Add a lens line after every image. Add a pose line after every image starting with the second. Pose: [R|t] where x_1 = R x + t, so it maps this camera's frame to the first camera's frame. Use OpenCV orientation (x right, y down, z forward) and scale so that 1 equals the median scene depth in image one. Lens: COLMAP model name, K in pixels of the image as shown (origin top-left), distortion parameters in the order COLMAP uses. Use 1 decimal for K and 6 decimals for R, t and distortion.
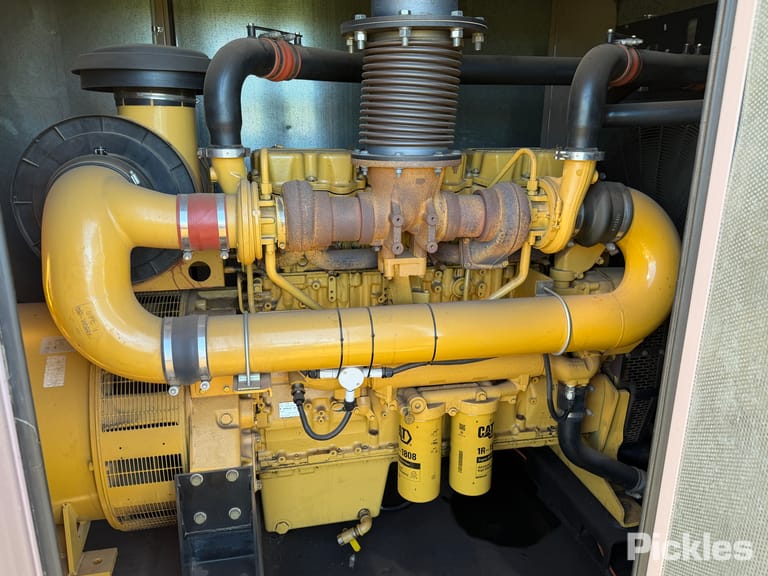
lens RADIAL K [[595.7, 0, 387.3], [0, 595.7, 286.7], [0, 0, 1]] dist [0.069734, -0.096927]
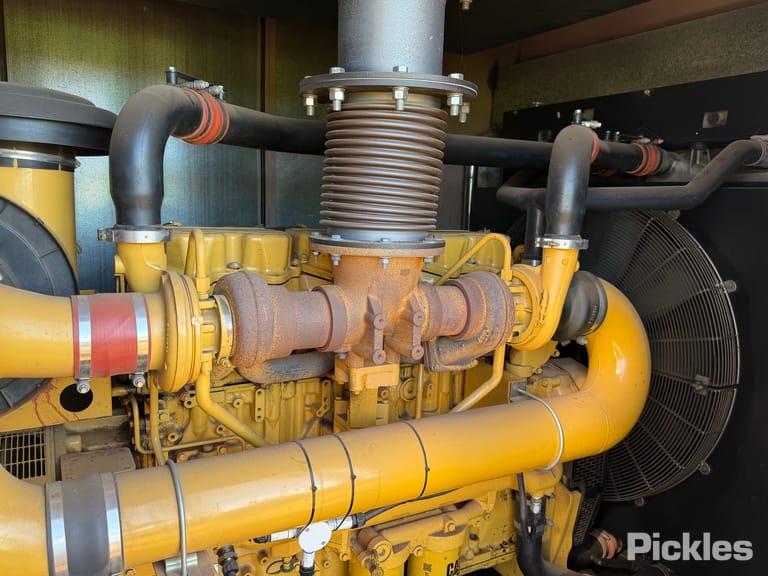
lens RADIAL K [[595.7, 0, 385.1], [0, 595.7, 285.2], [0, 0, 1]] dist [0.069734, -0.096927]
pose [[0.955633, -0.013965, 0.294229, -0.187883], [0.048614, 0.992655, -0.110779, -0.065553], [-0.290521, 0.120168, 0.949293, 0.224460]]
